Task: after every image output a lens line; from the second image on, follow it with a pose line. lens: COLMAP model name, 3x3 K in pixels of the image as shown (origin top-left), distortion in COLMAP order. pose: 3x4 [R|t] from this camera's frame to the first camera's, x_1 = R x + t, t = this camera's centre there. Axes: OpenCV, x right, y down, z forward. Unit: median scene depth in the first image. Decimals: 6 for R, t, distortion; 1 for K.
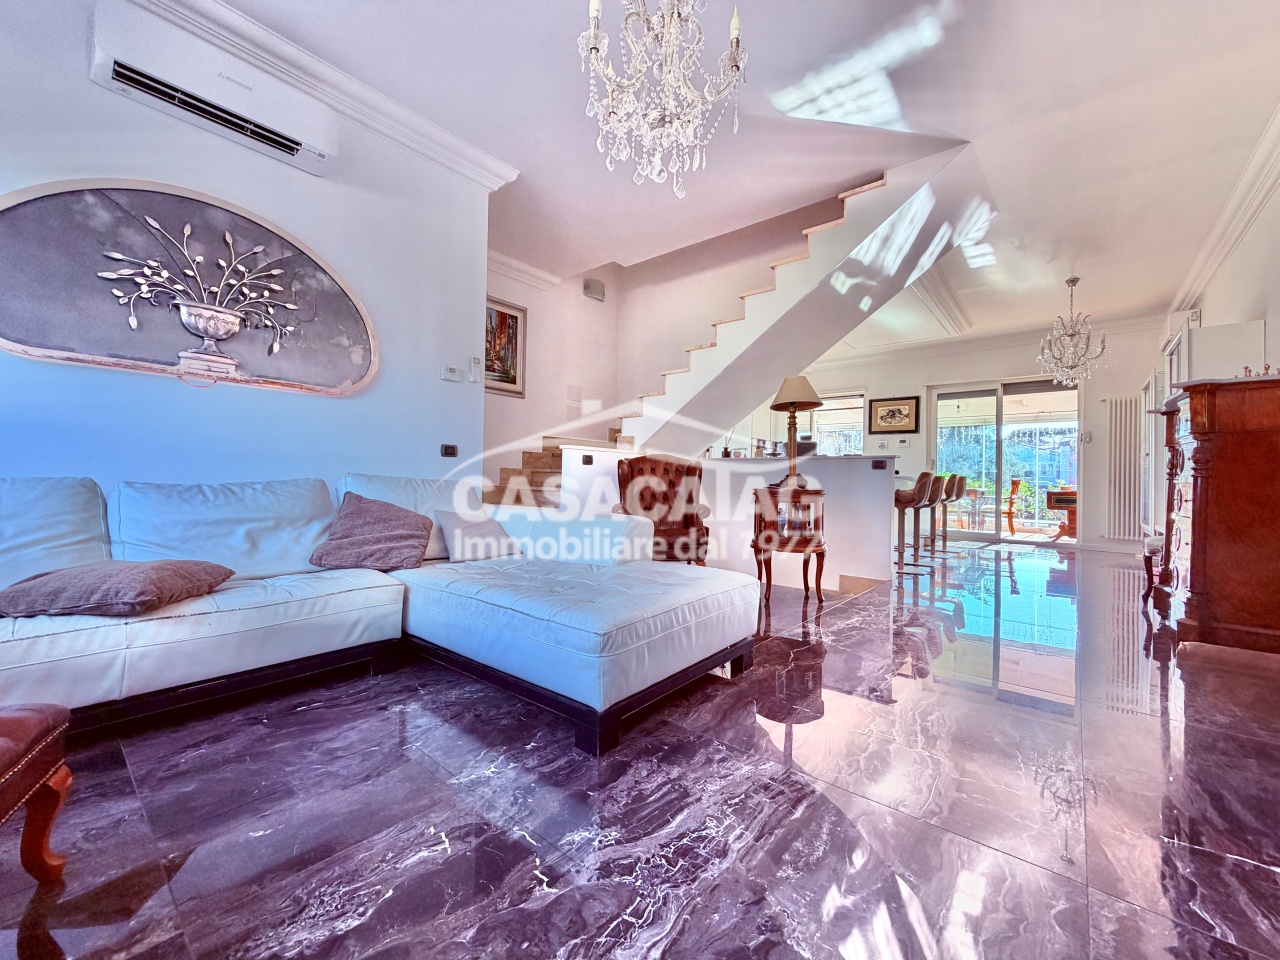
lens RADIAL K [[520.2, 0, 636.7], [0, 520.2, 469.4], [0, 0, 1]] dist [-0.004087, 0.000428]
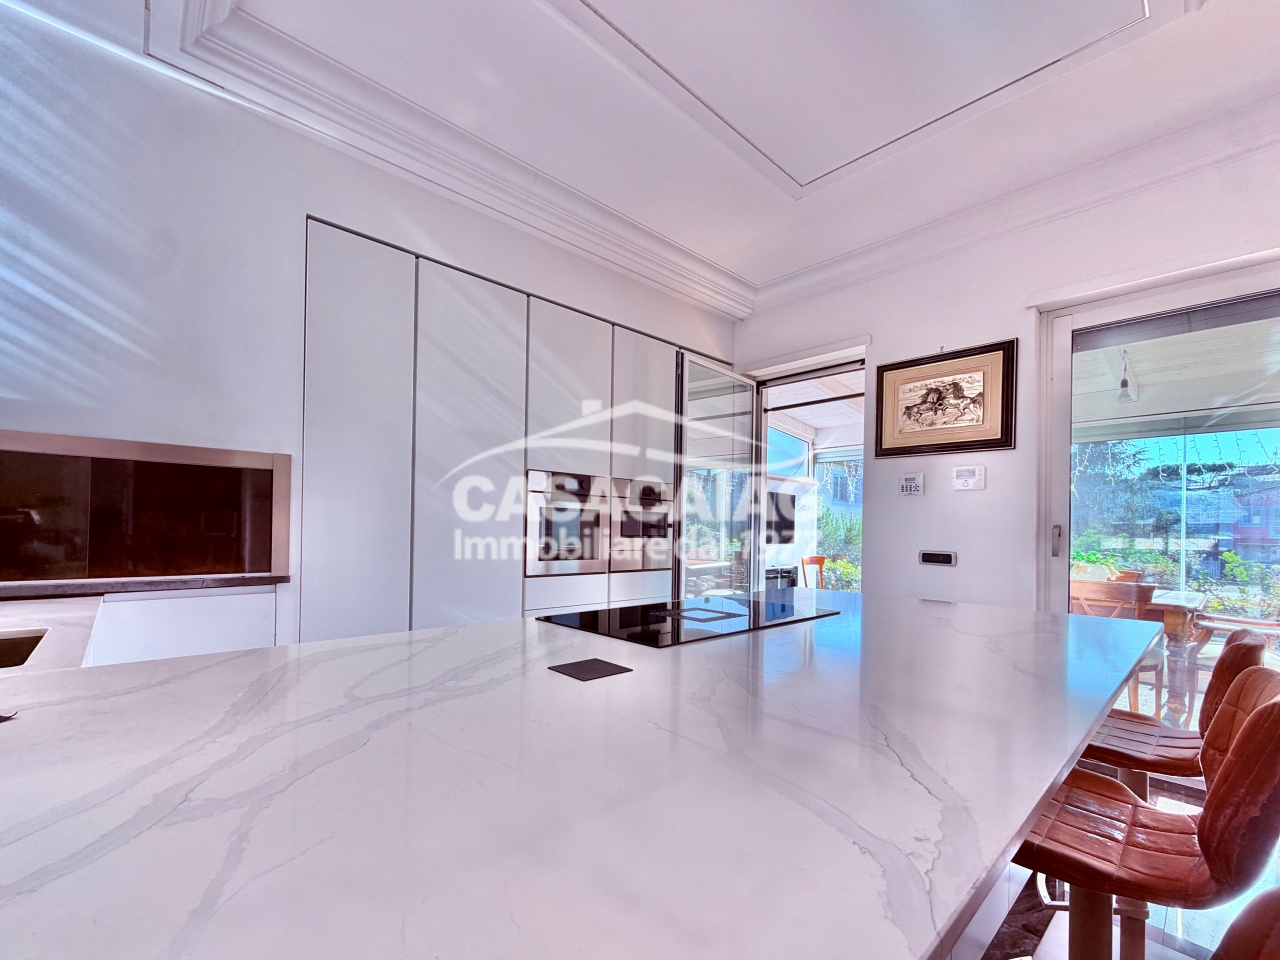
lens RADIAL K [[553.1, 0, 637.0], [0, 553.1, 517.6], [0, 0, 1]] dist [0.001255, 0.000018]
pose [[0.992547, -0.009619, -0.121479, 0.335847], [0.010935, 0.999888, 0.010172, -0.030096], [0.121368, -0.011425, 0.992542, 0.599406]]
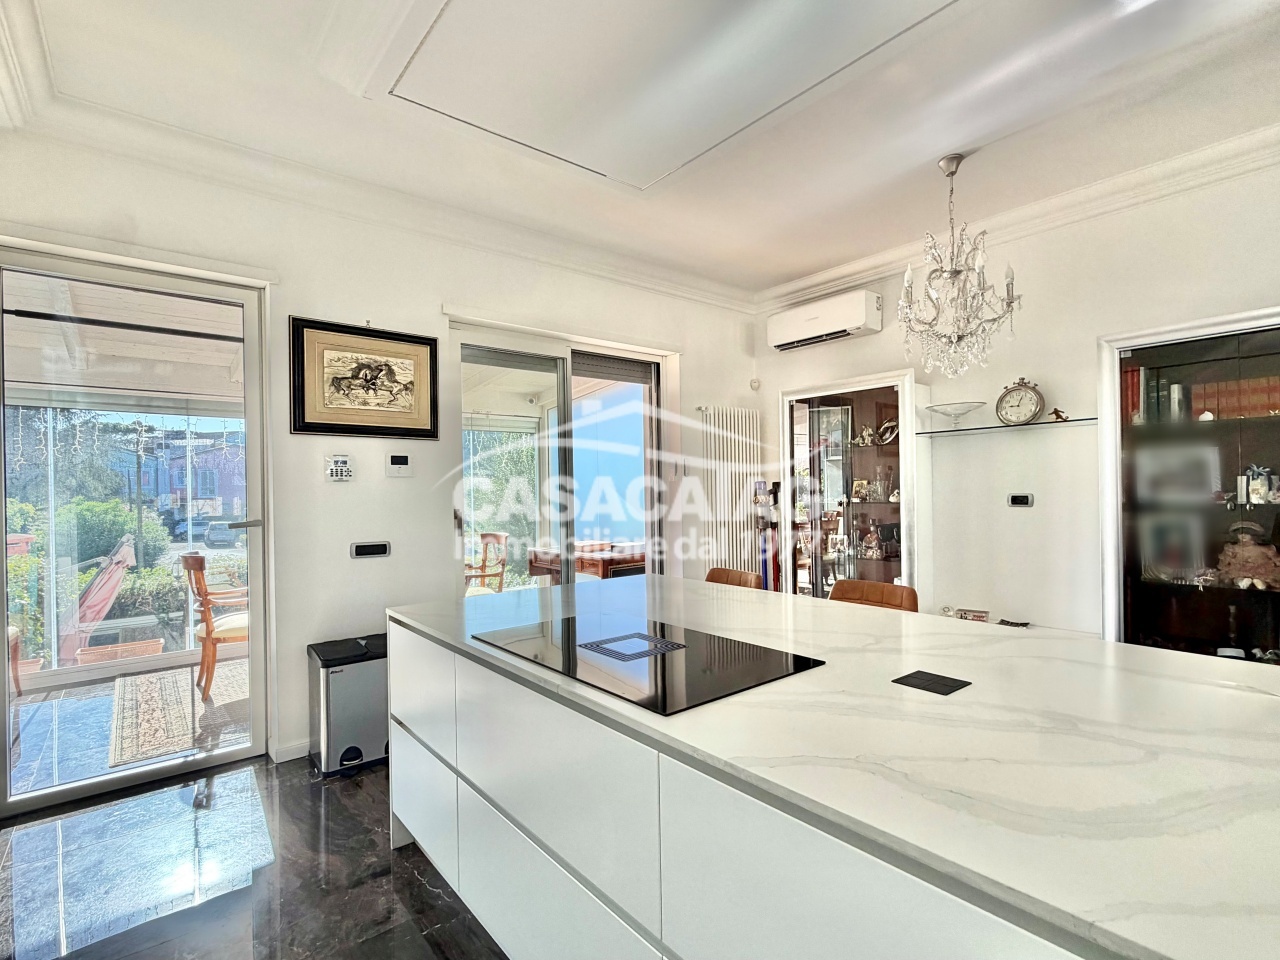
lens RADIAL K [[601.2, 0, 637.3], [0, 601.2, 485.9], [0, 0, 1]] dist [-0.020732, -0.000452]
pose [[0.183433, -0.017841, 0.982870, 0.147367], [-0.001889, 0.999827, 0.018501, -0.044276], [-0.983030, -0.005250, 0.183368, 0.771555]]
